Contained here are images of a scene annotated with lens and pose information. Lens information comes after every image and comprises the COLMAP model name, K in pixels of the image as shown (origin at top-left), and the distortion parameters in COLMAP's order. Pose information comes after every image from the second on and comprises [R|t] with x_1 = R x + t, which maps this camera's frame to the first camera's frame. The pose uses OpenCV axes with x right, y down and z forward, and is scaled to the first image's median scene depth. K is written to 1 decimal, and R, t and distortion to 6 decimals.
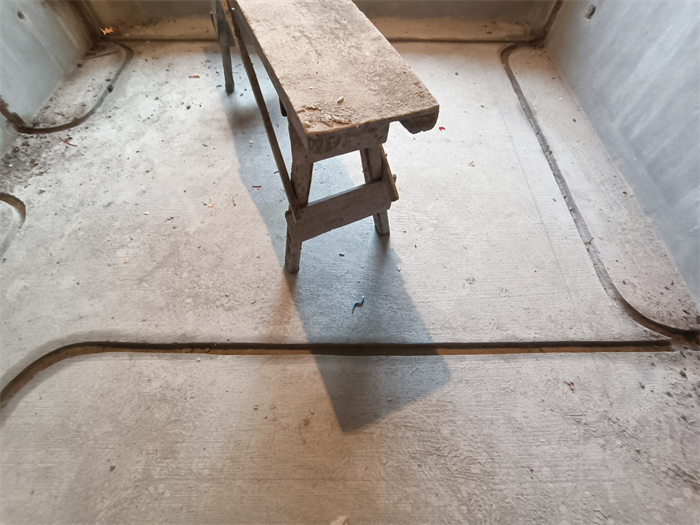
lens RADIAL K [[317.0, 0, 350.0], [0, 317.0, 262.5], [0, 0, 1]] dist [-0.000347, -0.001366]
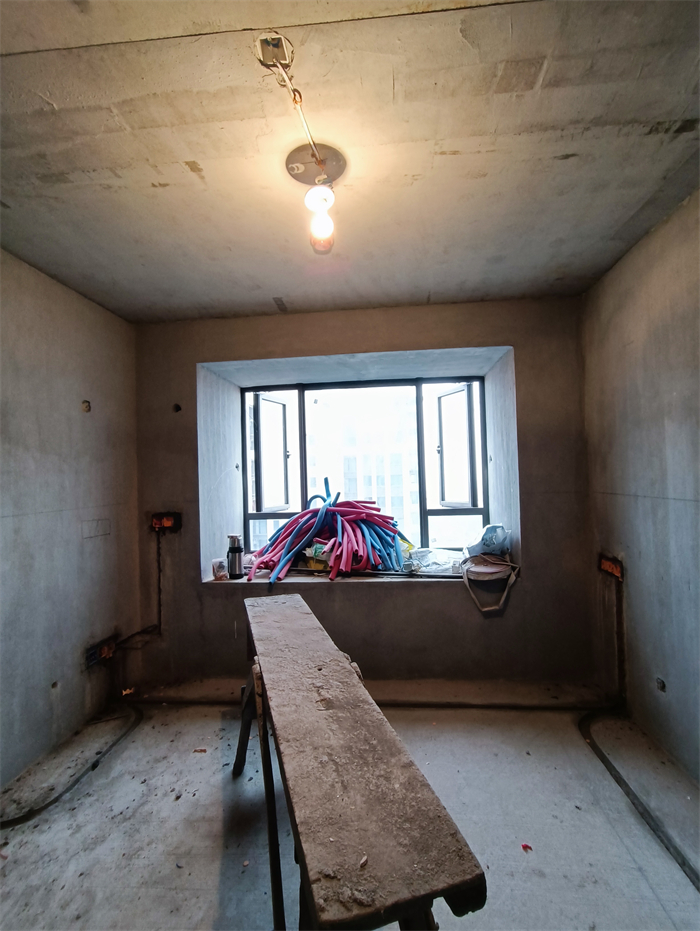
lens RADIAL K [[421.6, 0, 354.2], [0, 421.6, 465.7], [0, 0, 1]] dist [-0.000347, -0.001366]
pose [[0.996048, -0.032709, -0.082570, 0.025315], [-0.056690, 0.481525, -0.874597, -0.010489], [0.068367, 0.875822, 0.477768, -0.169941]]
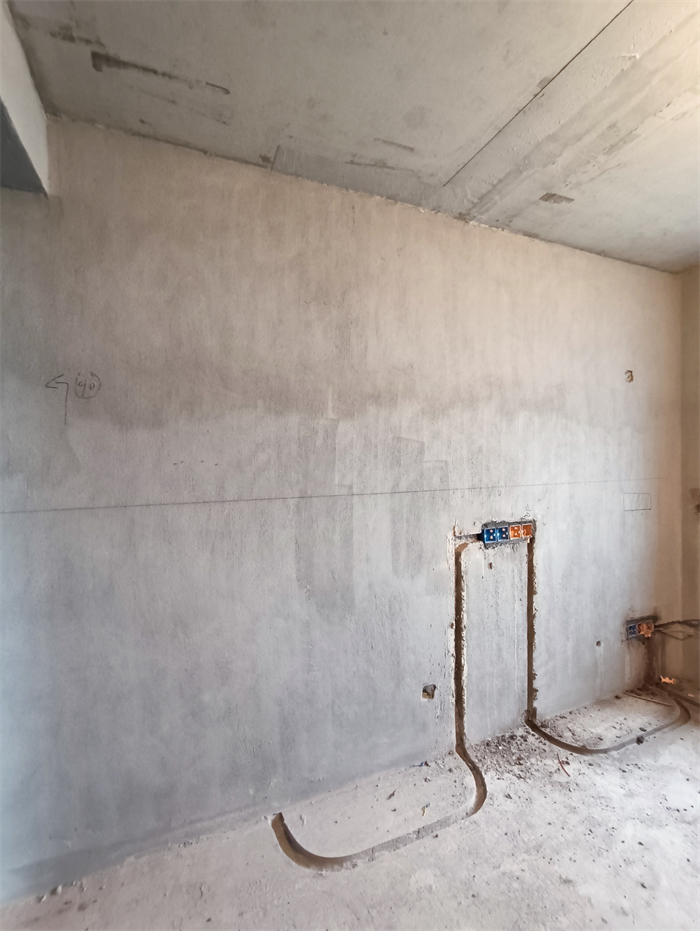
lens RADIAL K [[417.8, 0, 355.2], [0, 417.8, 463.0], [0, 0, 1]] dist [-0.000817, -0.000174]
pose [[0.390687, -0.005472, -0.920507, -0.066990], [-0.787007, 0.516707, -0.337098, 0.018846], [0.477477, 0.856145, 0.197564, -0.184367]]
